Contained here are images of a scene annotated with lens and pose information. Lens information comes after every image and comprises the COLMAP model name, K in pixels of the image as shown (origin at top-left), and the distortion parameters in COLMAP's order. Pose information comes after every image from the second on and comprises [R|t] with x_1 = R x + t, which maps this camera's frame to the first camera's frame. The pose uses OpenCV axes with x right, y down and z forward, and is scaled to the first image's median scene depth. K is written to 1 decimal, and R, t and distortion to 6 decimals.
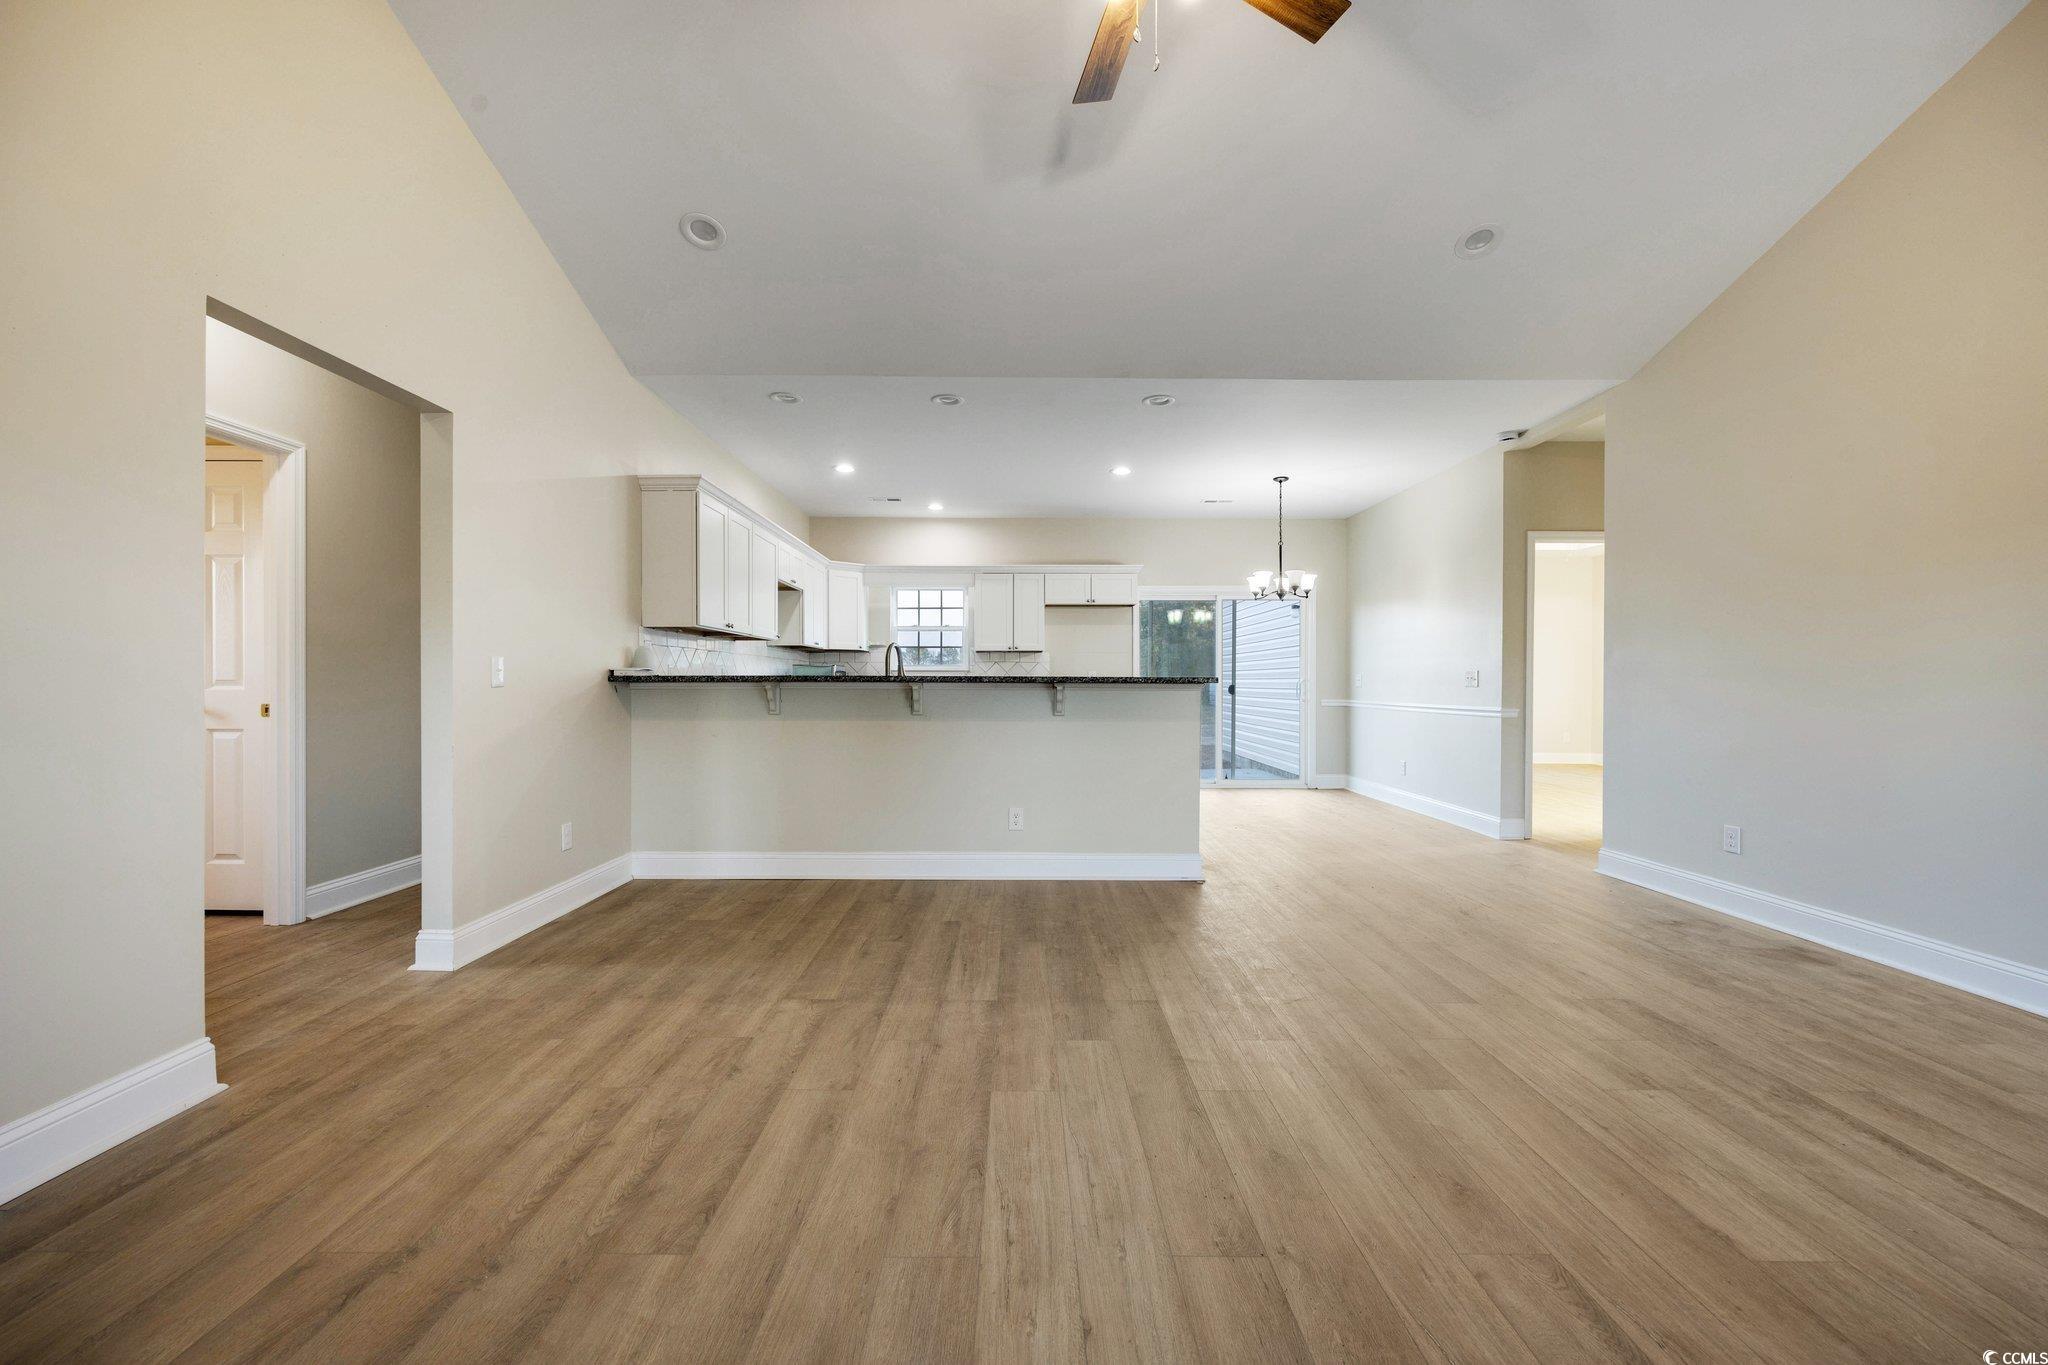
lens RADIAL K [[826.6, 0, 1024.0], [0, 826.6, 682.5], [0, 0, 1]] dist [-0.002745, -0.000160]
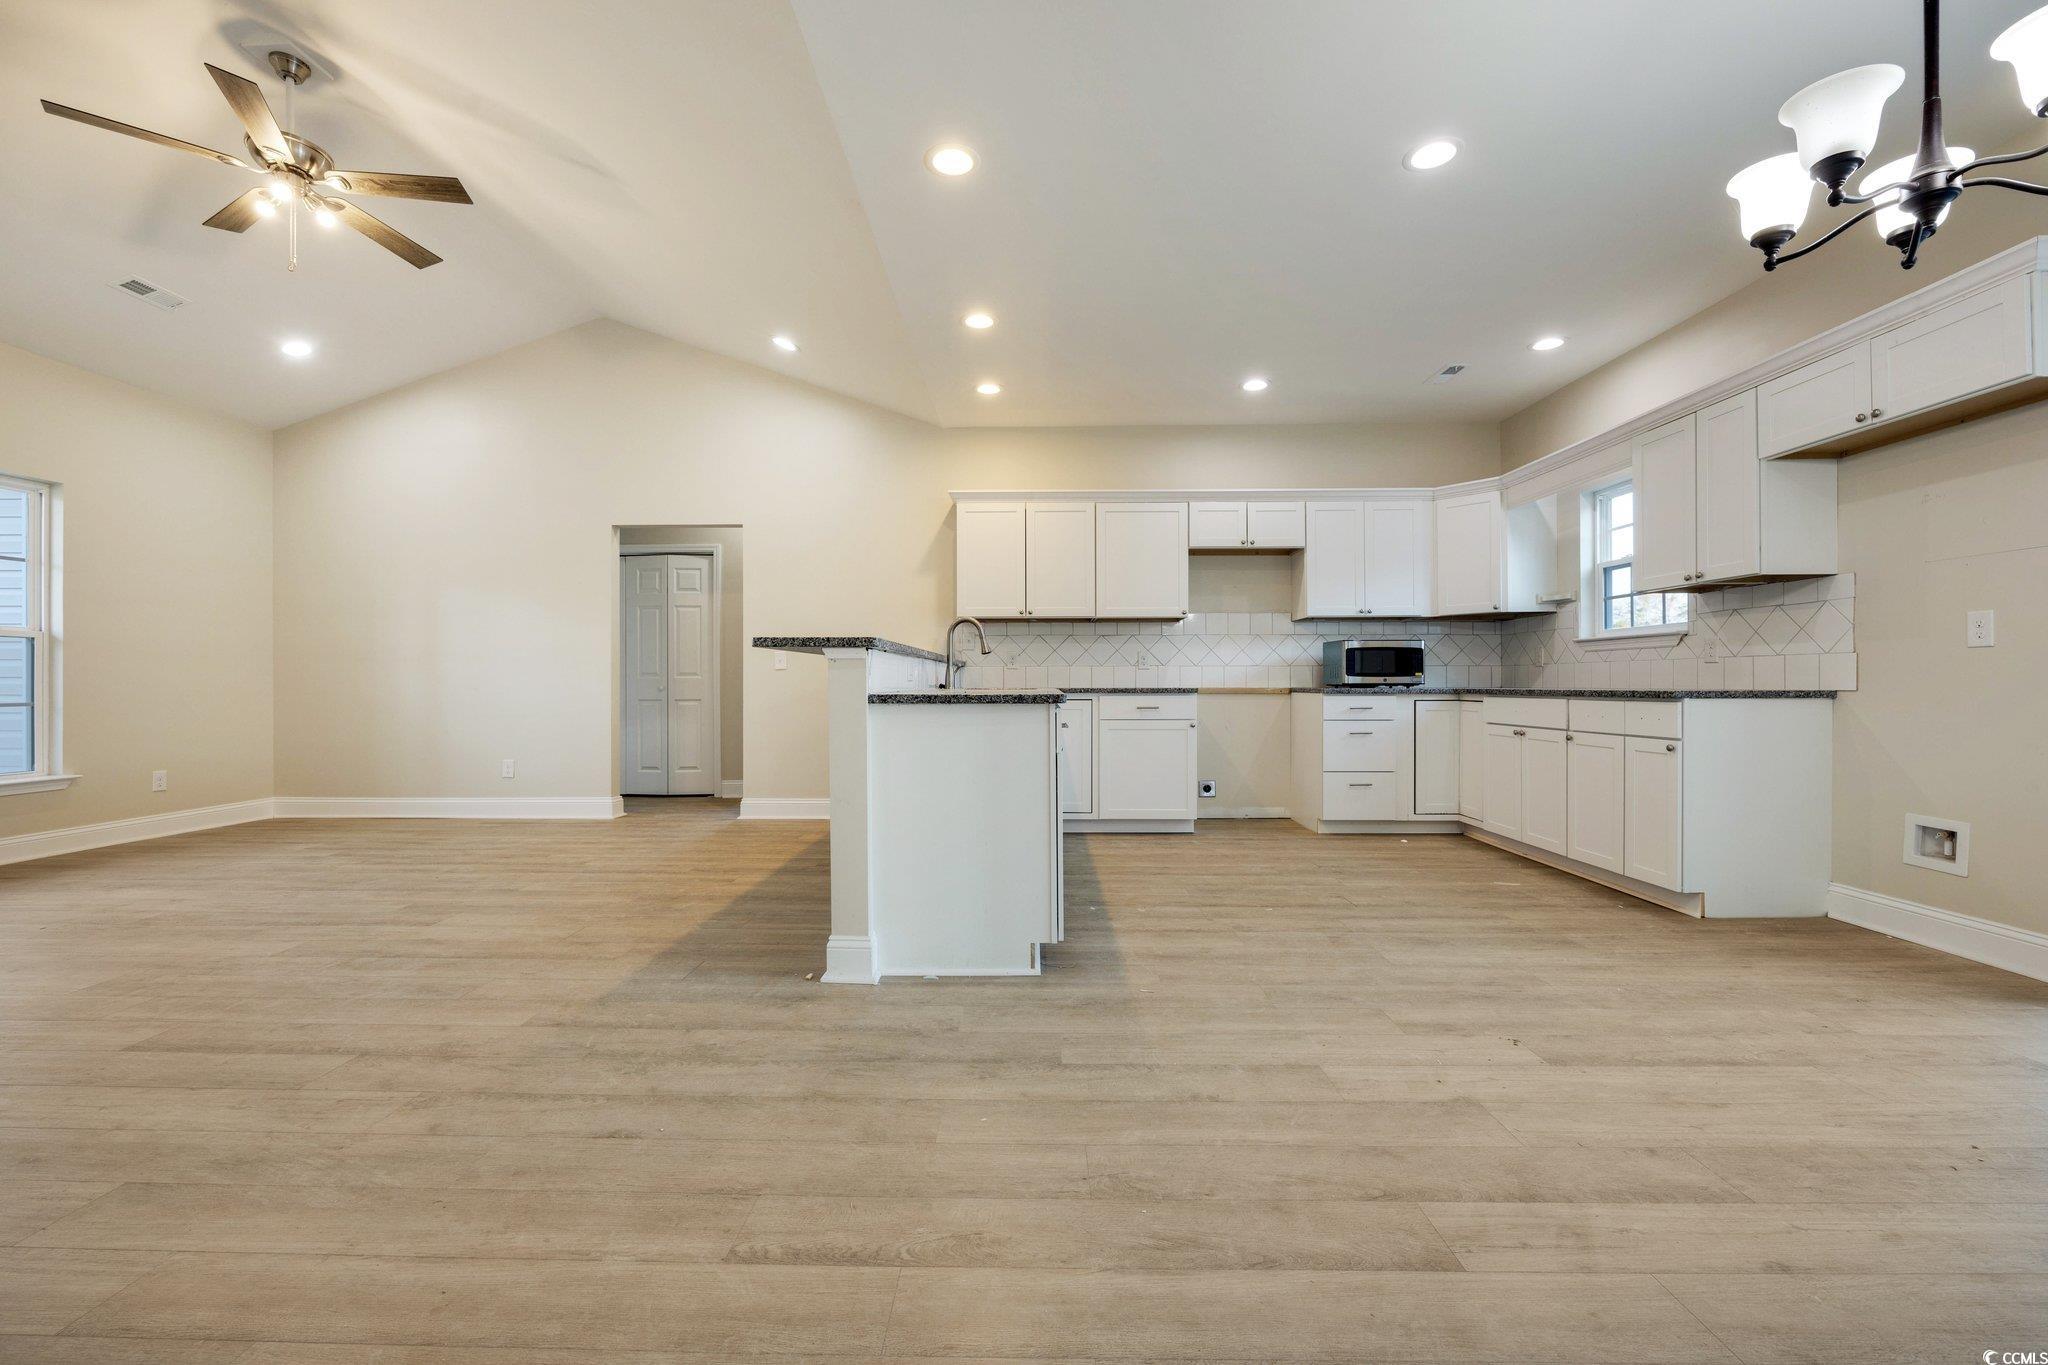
lens RADIAL K [[831.5, 0, 1023.4], [0, 831.5, 687.6], [0, 0, 1]] dist [-0.001598, -0.000584]
pose [[-0.032835, 0.002698, -0.999457, 0.833111], [0.002248, 0.999994, 0.002625, 0.029594], [0.999458, -0.002160, -0.032841, 1.201953]]
